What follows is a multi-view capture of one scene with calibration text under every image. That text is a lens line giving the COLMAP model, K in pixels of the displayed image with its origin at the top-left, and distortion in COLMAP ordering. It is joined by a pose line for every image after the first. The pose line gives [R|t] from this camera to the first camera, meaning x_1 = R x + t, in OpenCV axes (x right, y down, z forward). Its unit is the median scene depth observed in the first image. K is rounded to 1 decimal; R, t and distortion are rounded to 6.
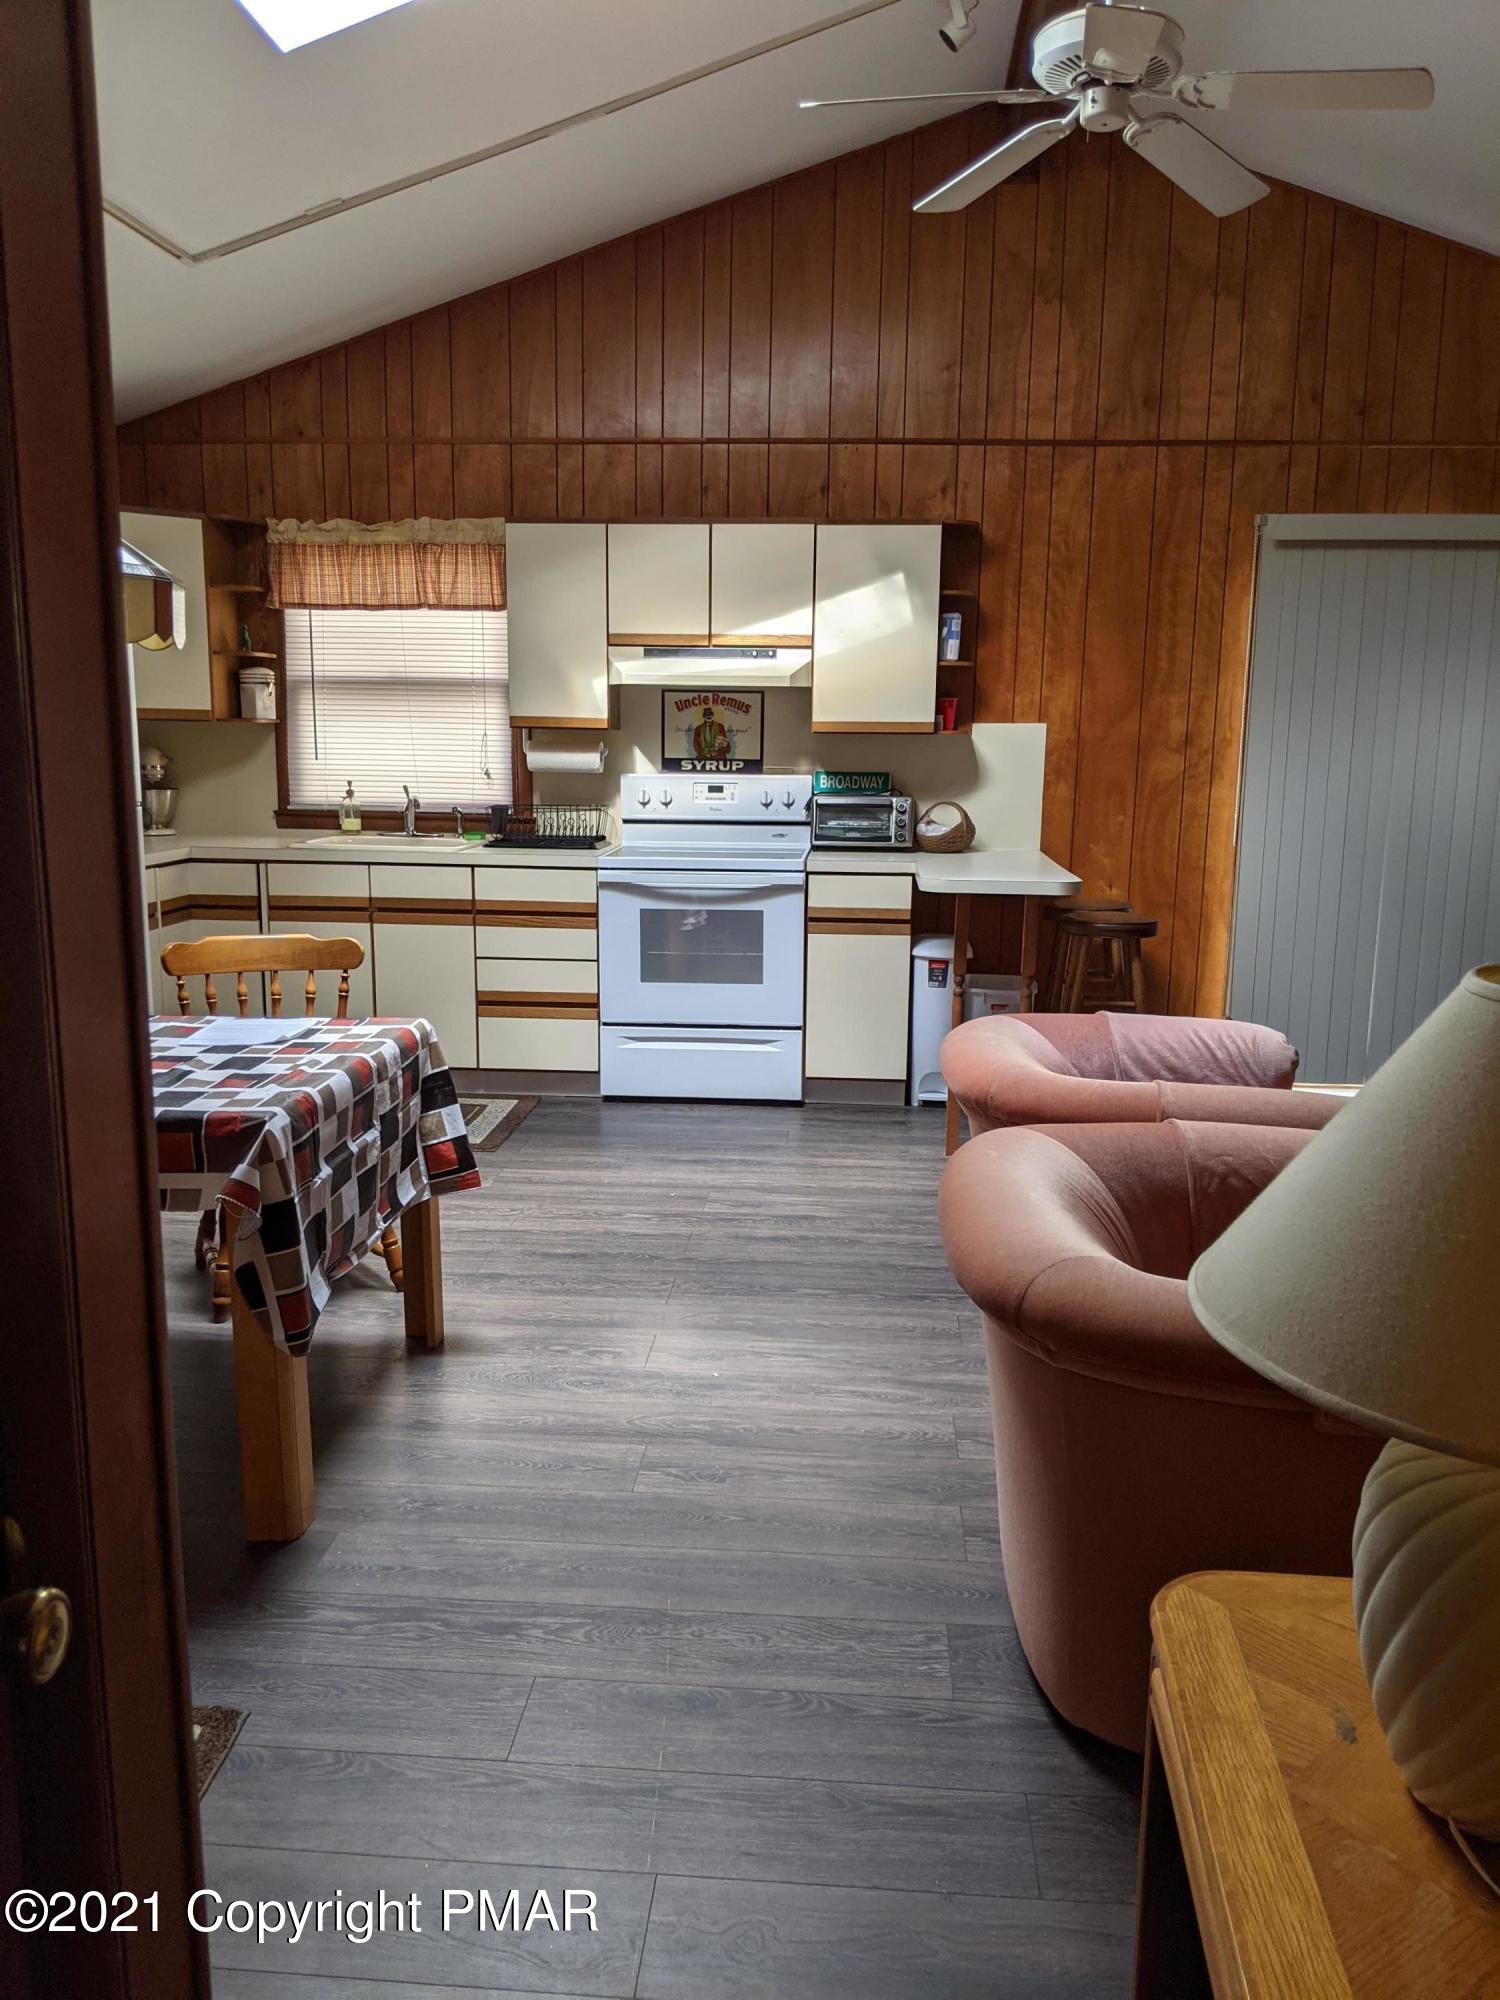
lens RADIAL K [[1586.4, 0, 747.6], [0, 1586.4, 1036.0], [0, 0, 1]] dist [0.076658, -0.135538]
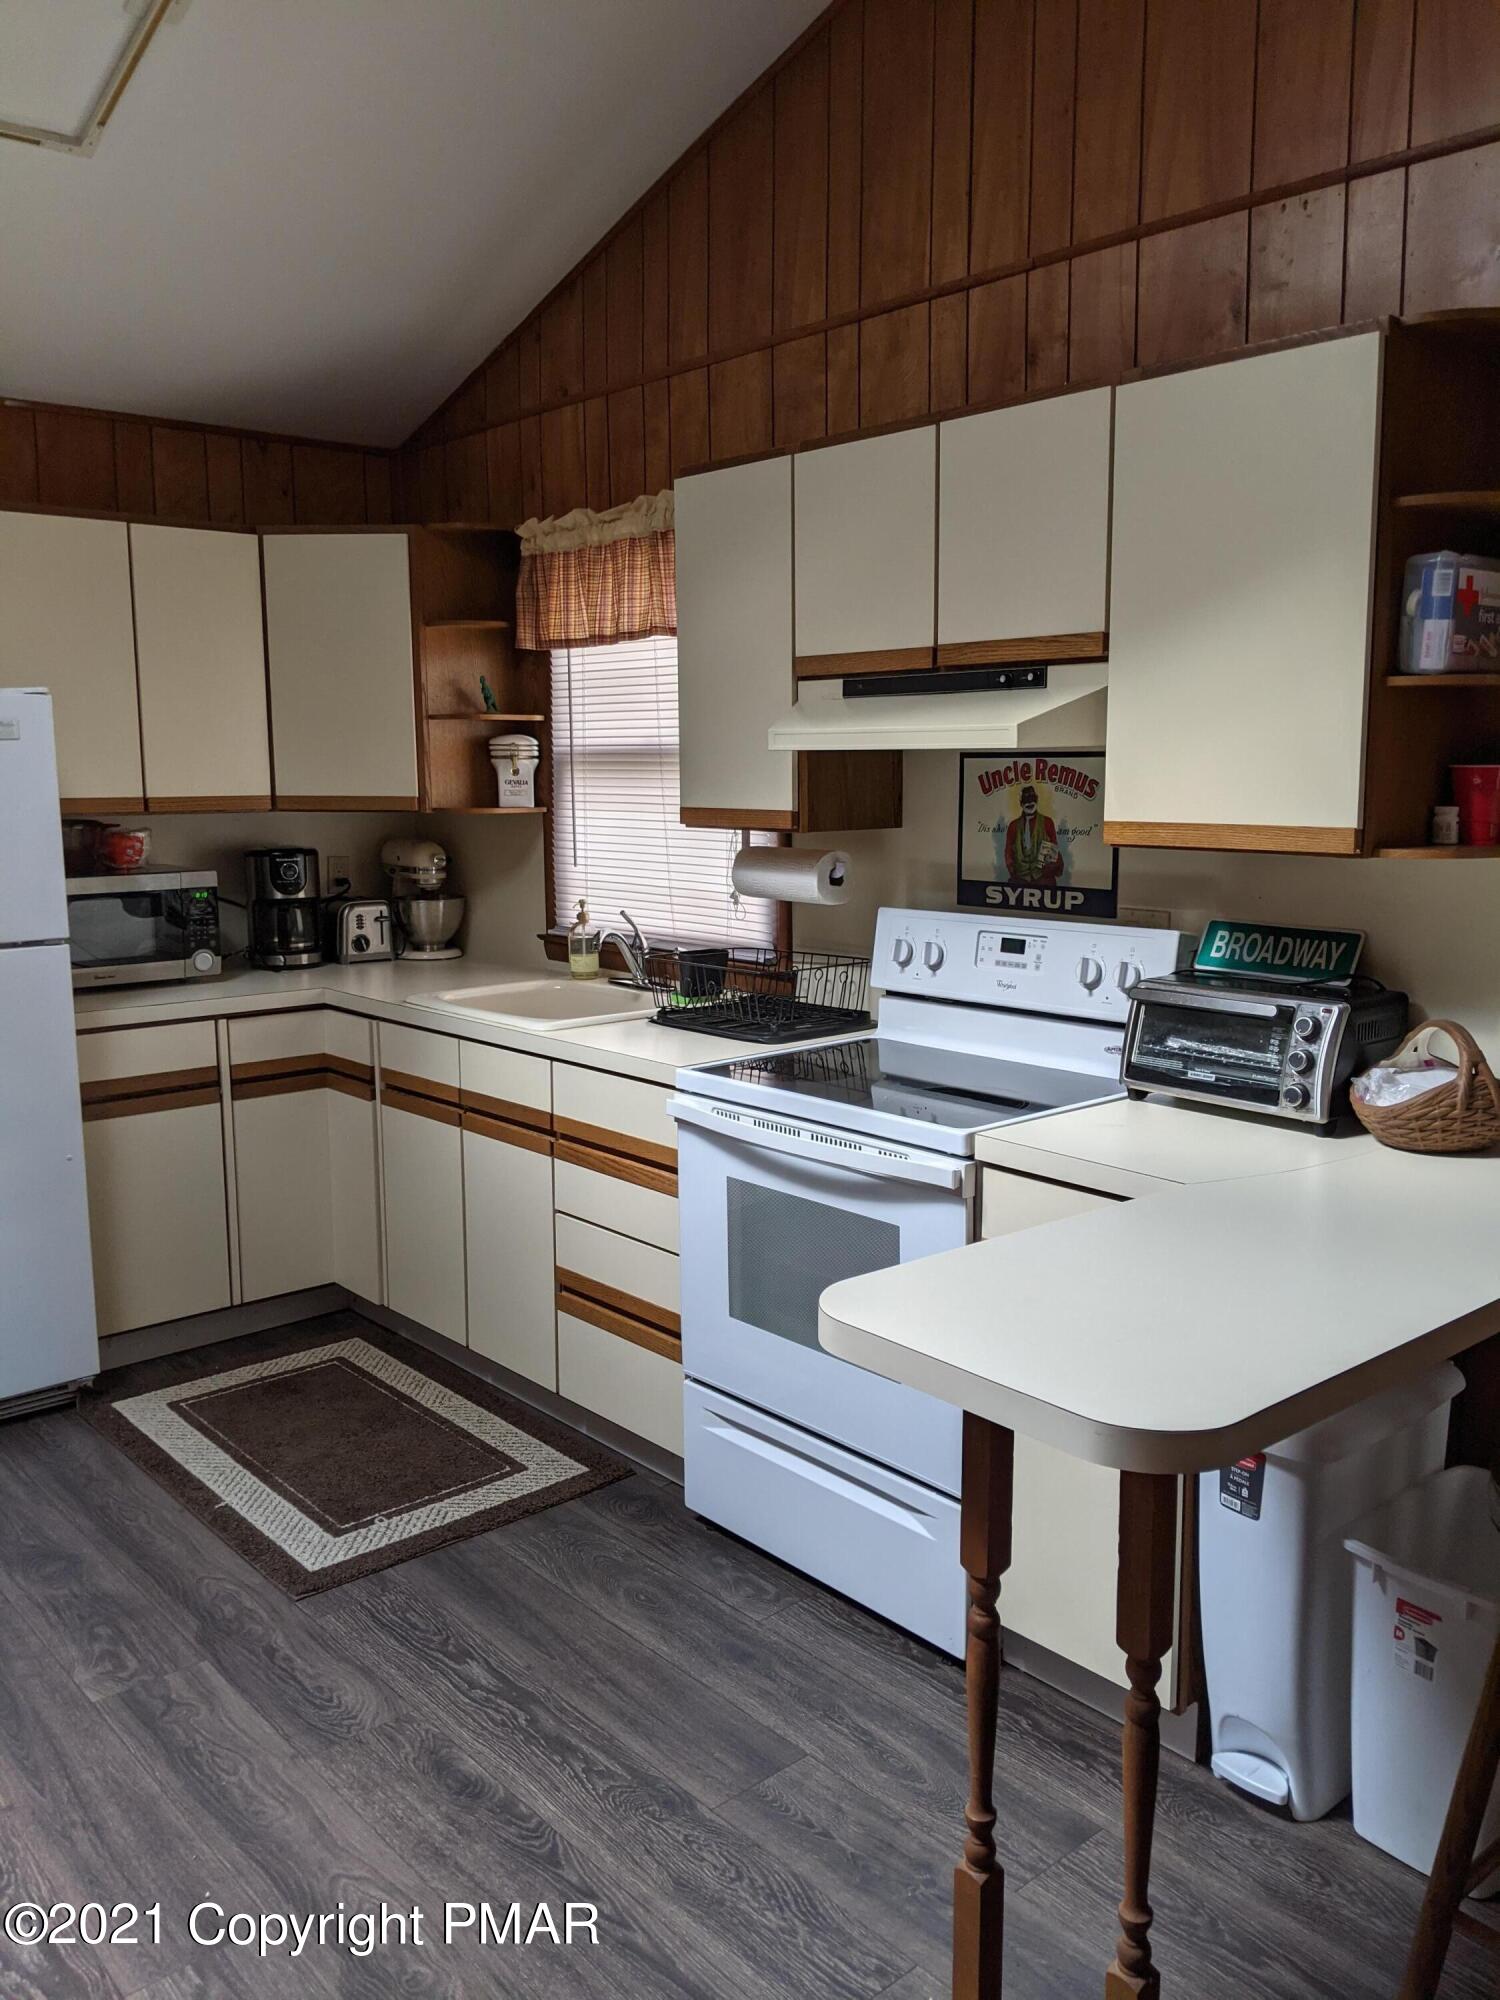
lens RADIAL K [[1586.4, 0, 768.3], [0, 1586.4, 995.0], [0, 0, 1]] dist [0.076658, -0.135538]
pose [[0.718453, 0.086793, -0.690139, 0.290027], [-0.119813, 0.992796, 0.000127, -0.139307], [0.685179, 0.082596, 0.723677, 0.619651]]
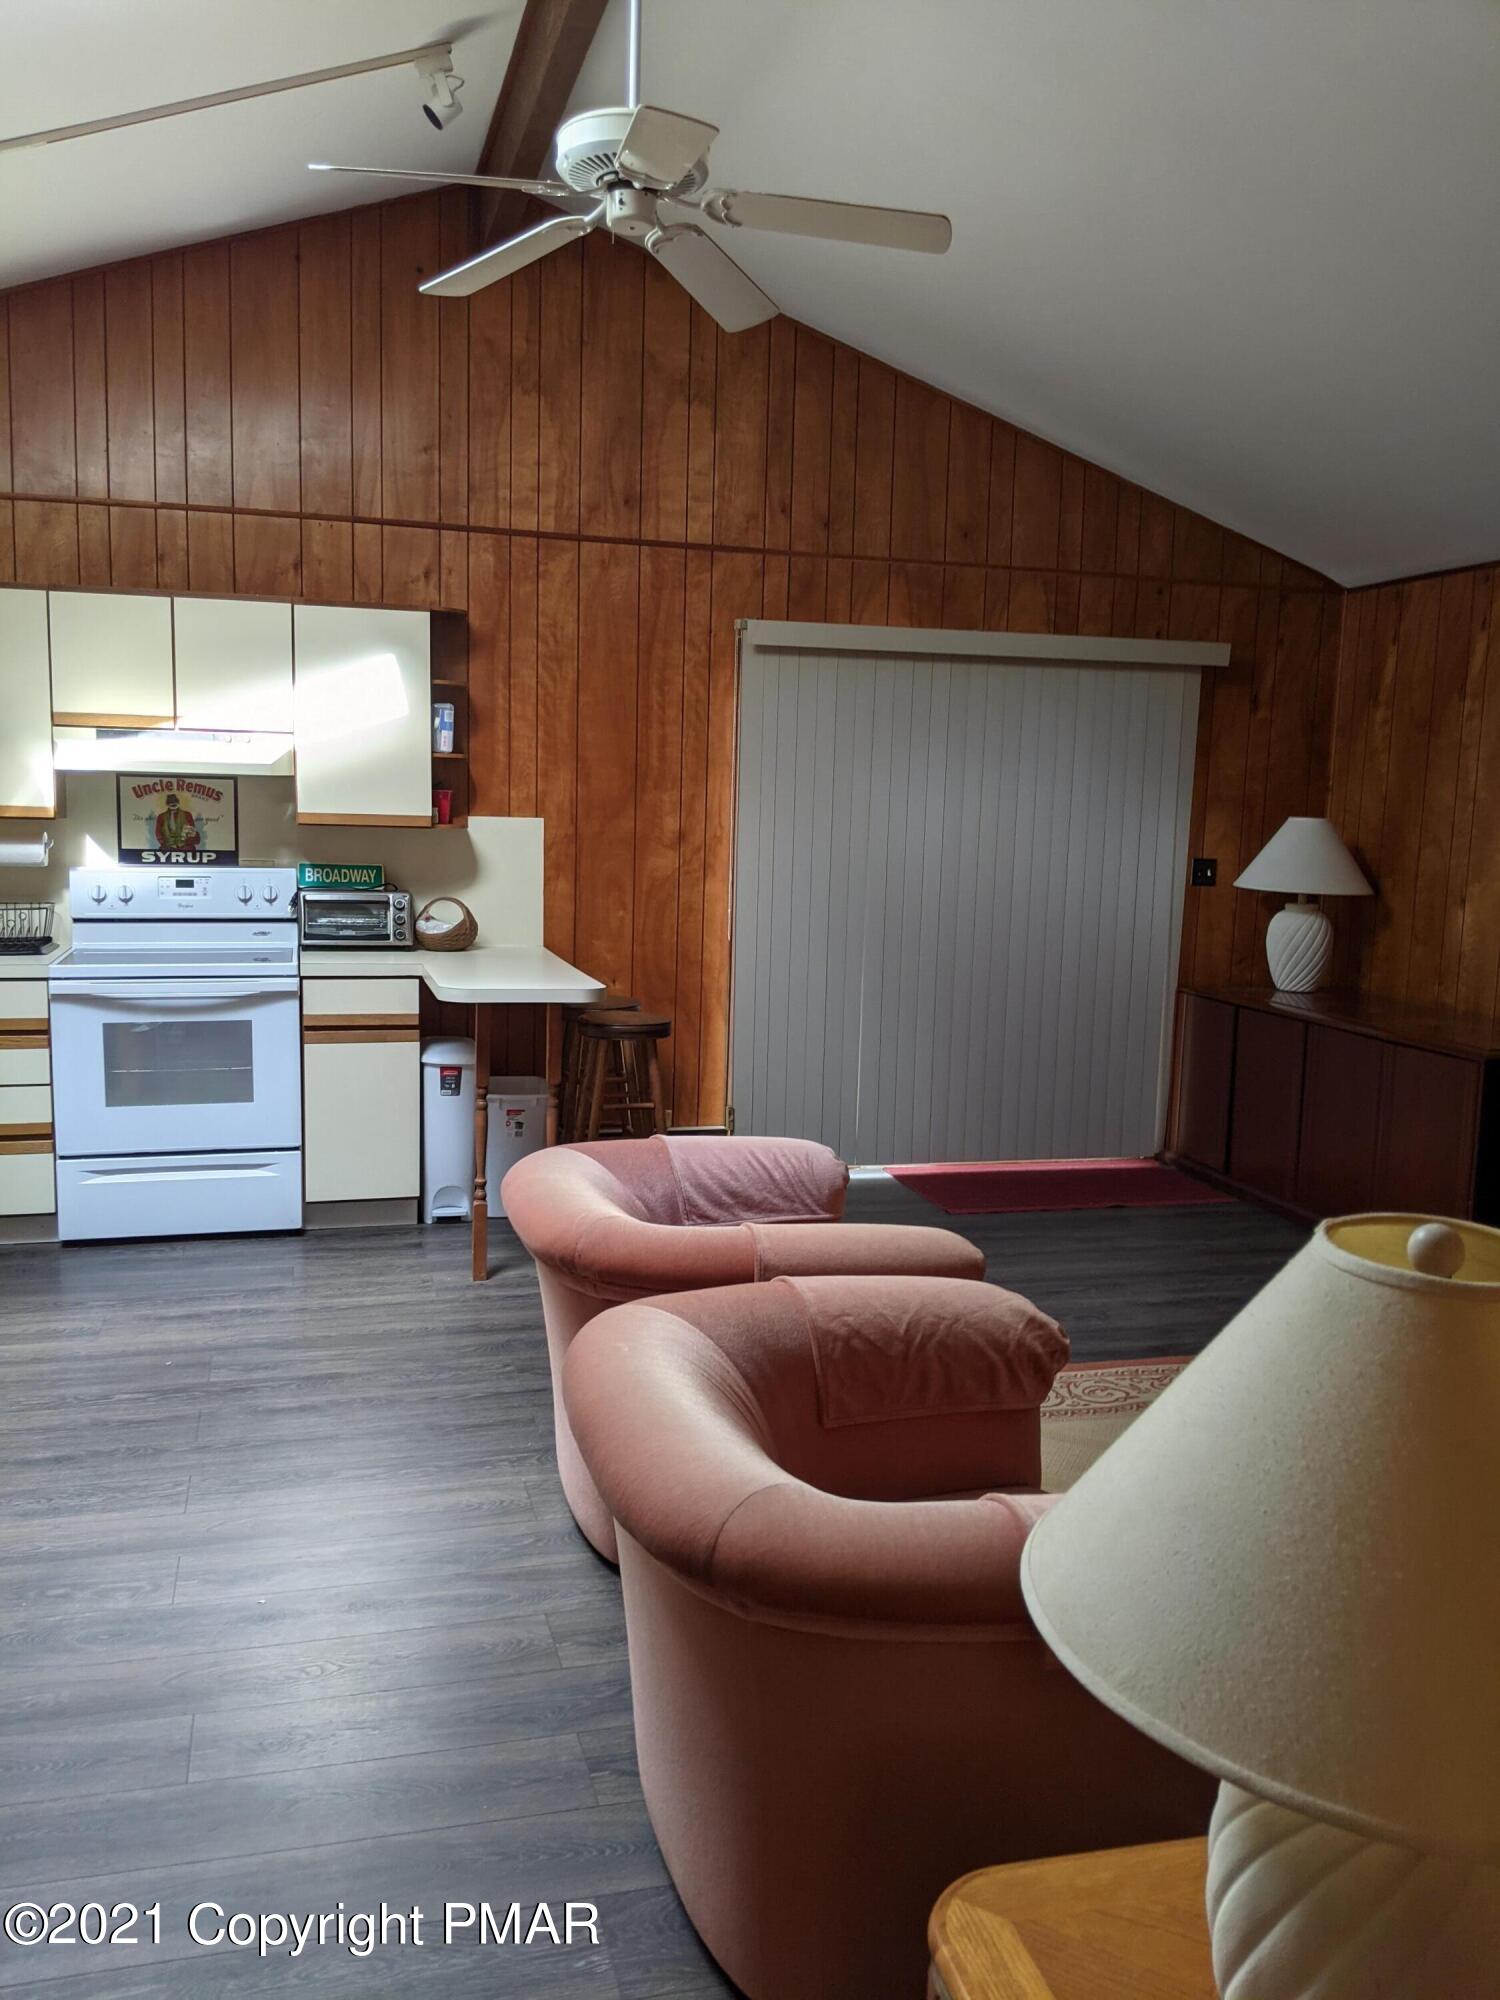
lens RADIAL K [[1586.4, 0, 721.5], [0, 1586.4, 1022.3], [0, 0, 1]] dist [0.076658, -0.135538]
pose [[0.944129, -0.033966, 0.327822, -0.034600], [0.048688, 0.998136, -0.036805, -0.031417], [-0.325960, 0.050710, 0.944022, 0.055365]]
